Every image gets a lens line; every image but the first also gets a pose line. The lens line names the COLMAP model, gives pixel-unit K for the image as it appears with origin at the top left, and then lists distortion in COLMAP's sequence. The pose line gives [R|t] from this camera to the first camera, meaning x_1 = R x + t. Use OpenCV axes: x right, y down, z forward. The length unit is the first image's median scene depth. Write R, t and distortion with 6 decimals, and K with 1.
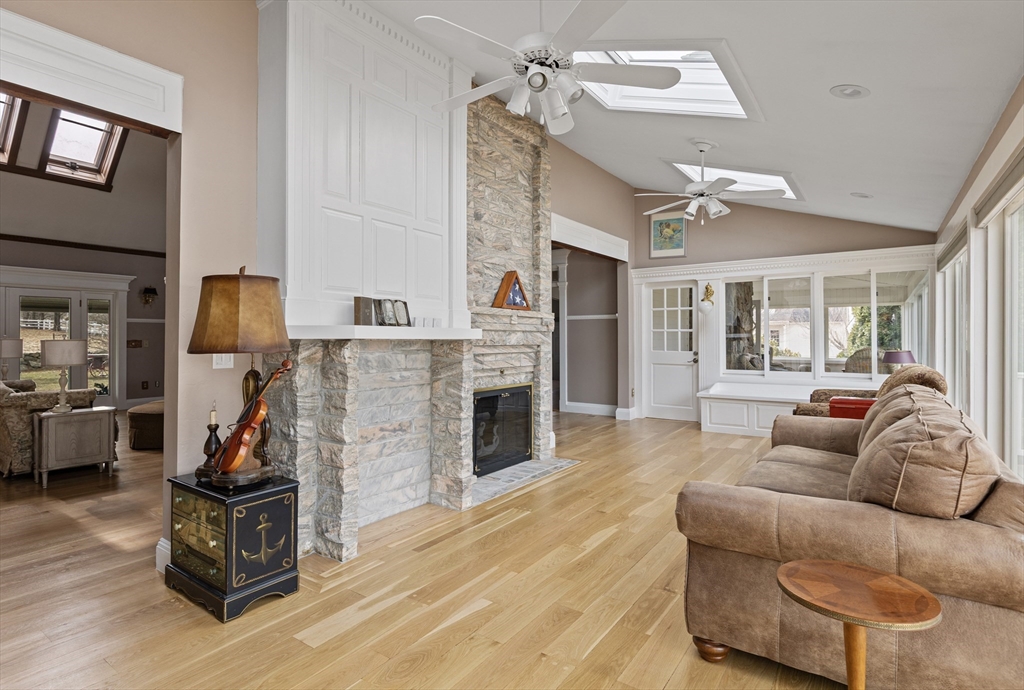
lens RADIAL K [[520.3, 0, 512.0], [0, 520.3, 345.0], [0, 0, 1]] dist [-0.000463, -0.000814]
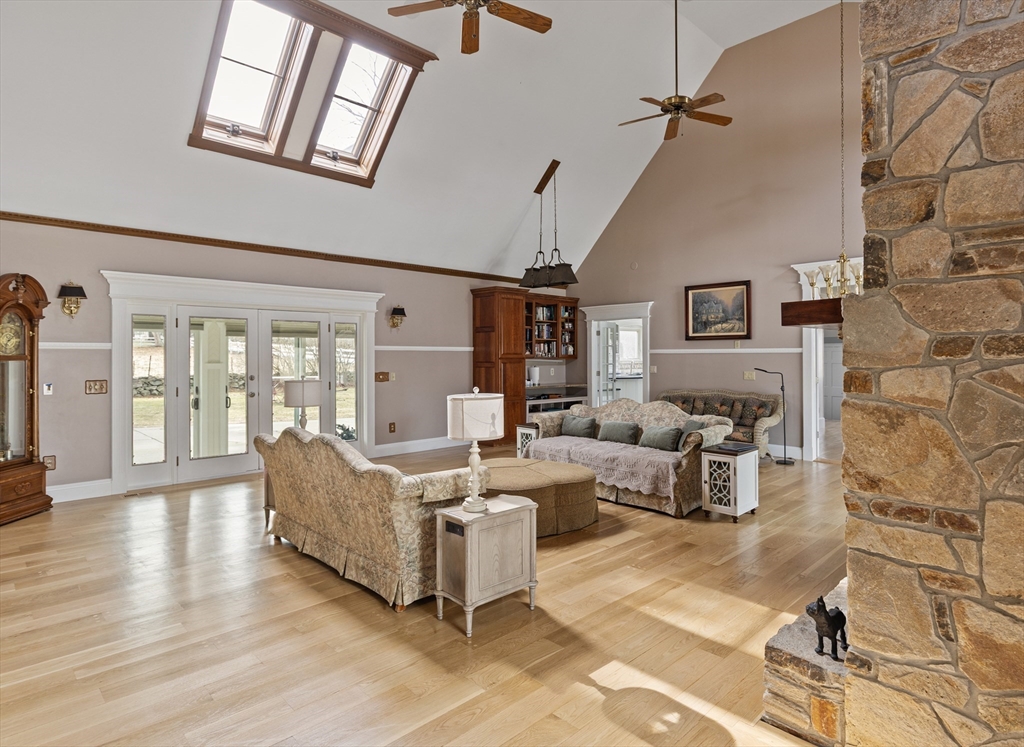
lens RADIAL K [[561.7, 0, 512.0], [0, 561.7, 373.5], [0, 0, 1]] dist [-0.003589, -0.000268]
pose [[0.981770, 0.005079, -0.190004, -0.407169], [-0.000771, 0.999741, 0.022741, -0.031356], [0.190071, -0.022180, 0.981520, 0.199512]]
